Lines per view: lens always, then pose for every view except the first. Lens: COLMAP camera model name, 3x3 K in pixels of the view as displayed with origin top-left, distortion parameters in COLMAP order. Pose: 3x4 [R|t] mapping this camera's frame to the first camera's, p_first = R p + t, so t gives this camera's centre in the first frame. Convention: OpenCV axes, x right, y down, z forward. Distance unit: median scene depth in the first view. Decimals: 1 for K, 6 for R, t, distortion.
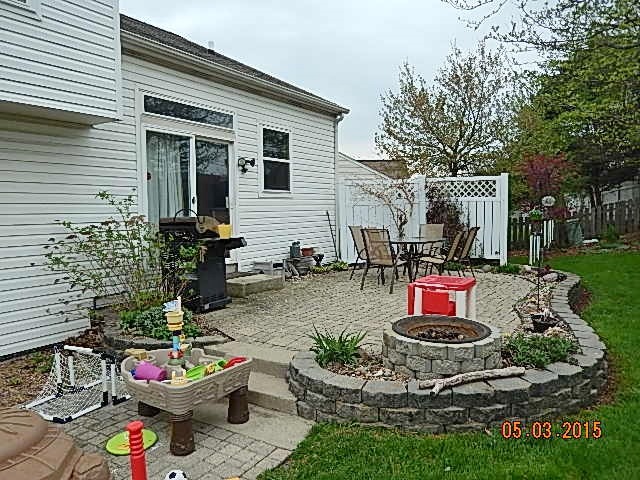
lens RADIAL K [[476.5, 0, 320.0], [0, 476.5, 240.0], [0, 0, 1]] dist [-0.009529, -0.002808]
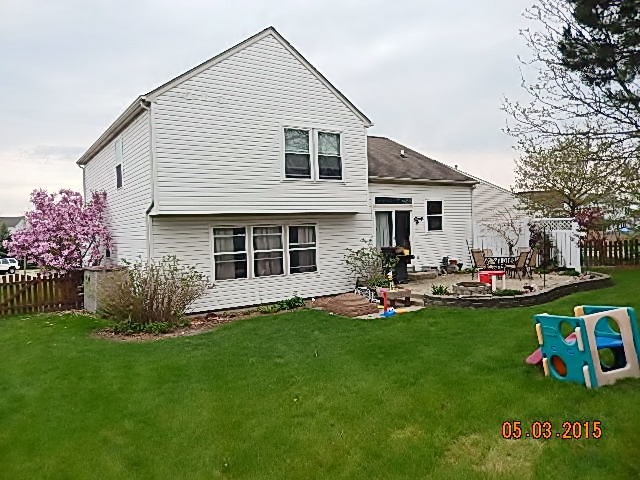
lens RADIAL K [[475.4, 0, 320.0], [0, 475.4, 240.0], [0, 0, 1]] dist [-0.000587, 0.002754]
pose [[0.919009, -0.005672, -0.394196, 0.263120], [-0.005881, 0.999588, -0.028094, -0.006873], [0.394193, 0.028138, 0.918597, -1.060883]]
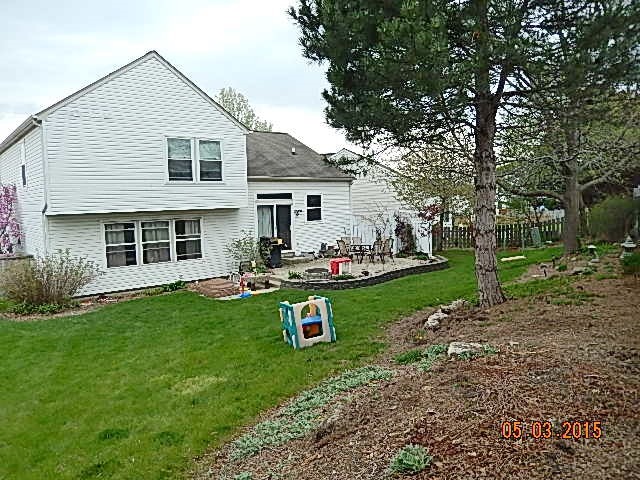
lens RADIAL K [[476.5, 0, 320.0], [0, 476.5, 240.0], [0, 0, 1]] dist [-0.009529, -0.002808]
pose [[0.952517, 0.019002, -0.303892, 0.676685], [-0.009497, 0.999419, 0.032726, -0.091536], [0.304337, -0.028286, 0.952144, -1.267408]]
